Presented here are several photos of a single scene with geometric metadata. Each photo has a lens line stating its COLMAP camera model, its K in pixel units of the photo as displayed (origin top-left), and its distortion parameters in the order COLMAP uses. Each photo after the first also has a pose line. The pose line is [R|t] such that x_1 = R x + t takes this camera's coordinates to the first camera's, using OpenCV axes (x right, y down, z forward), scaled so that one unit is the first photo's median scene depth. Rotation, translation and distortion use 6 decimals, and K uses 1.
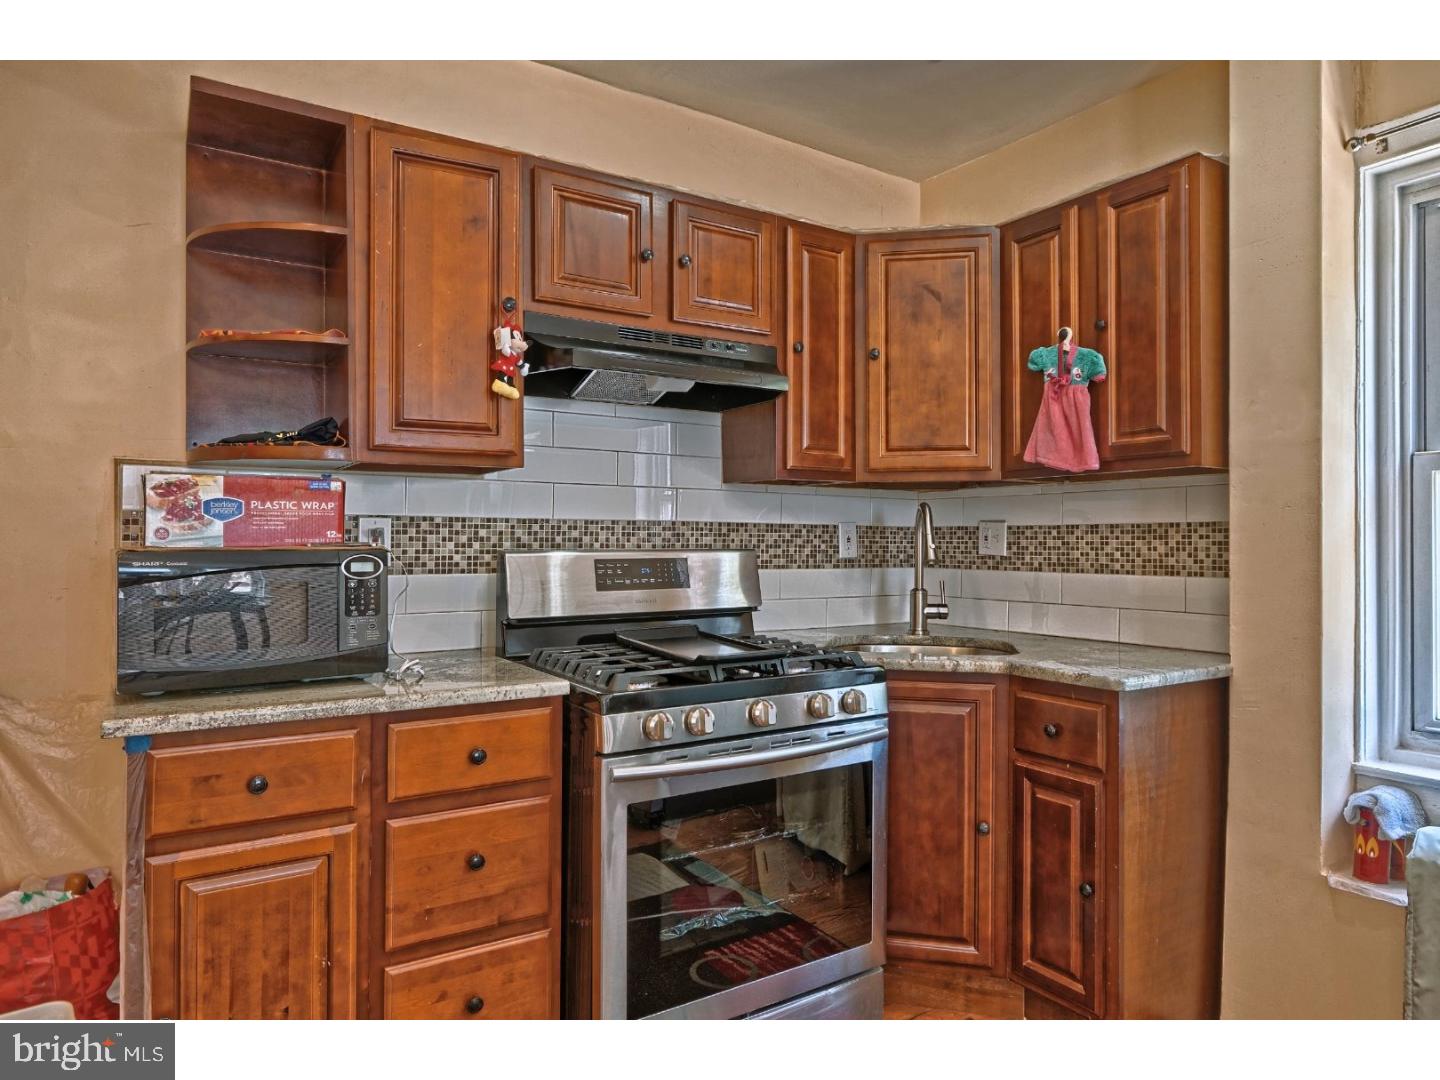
lens RADIAL K [[896.3, 0, 717.1], [0, 896.3, 533.2], [0, 0, 1]] dist [0.003888, 0.001097]
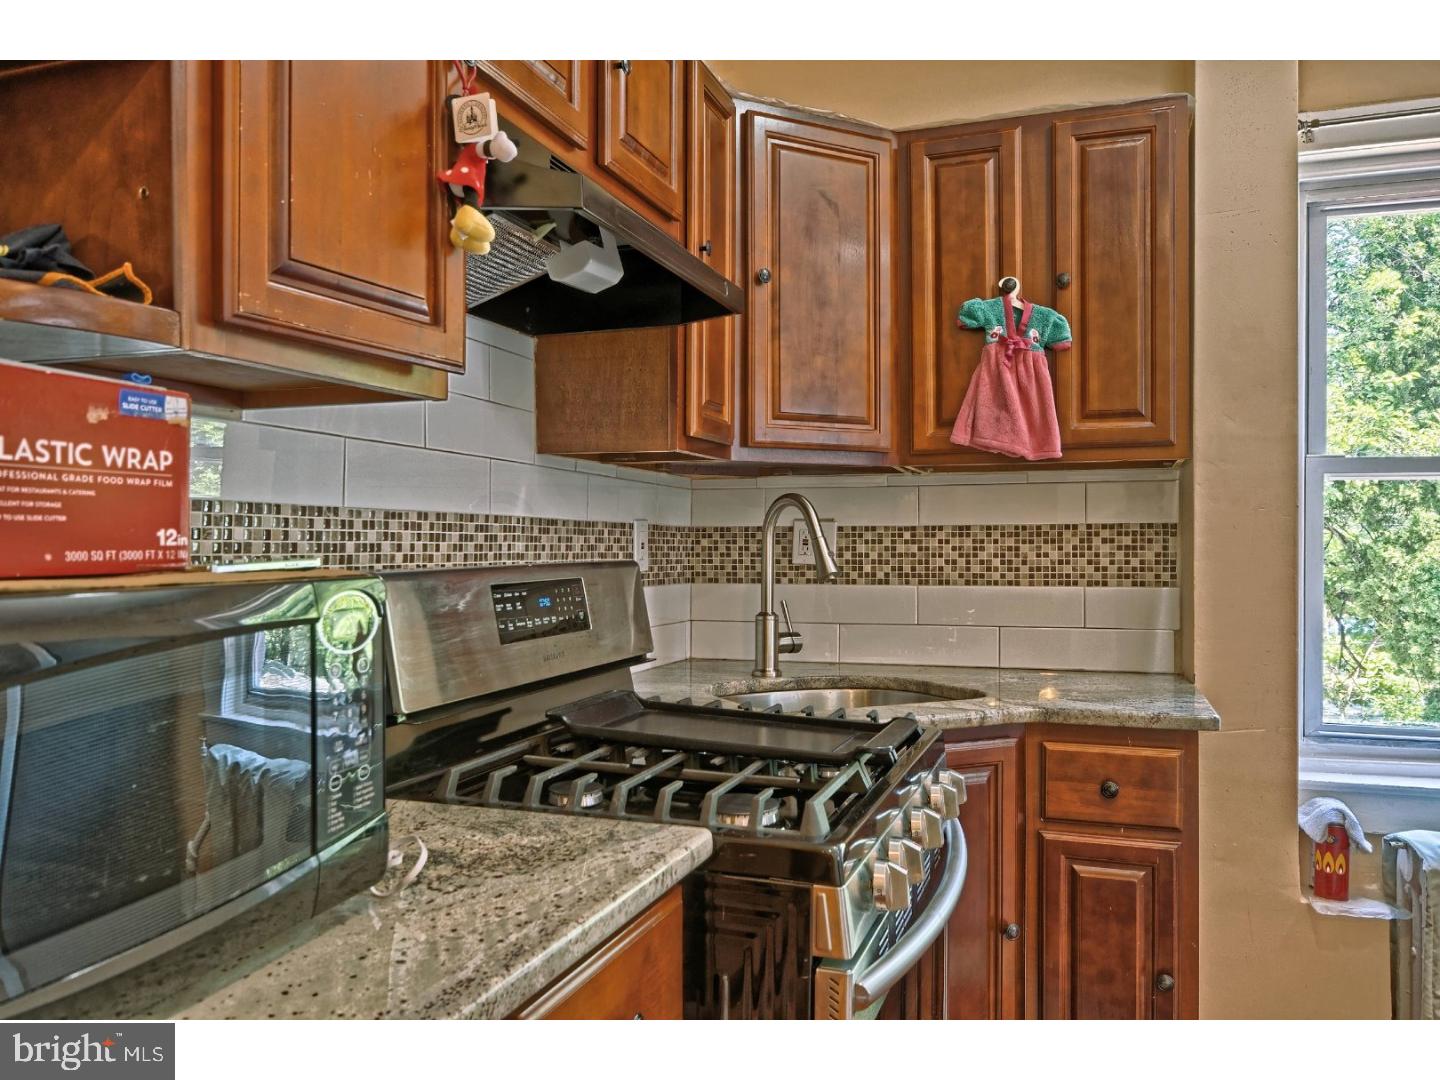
lens RADIAL K [[1092.9, 0, 721.3], [0, 1092.9, 545.9], [0, 0, 1]] dist [0.003059, 0.000192]
pose [[0.786831, -0.004478, 0.617152, -0.389306], [-0.001904, 0.999951, 0.009683, -0.000387], [-0.617166, -0.008794, 0.786784, 0.373434]]
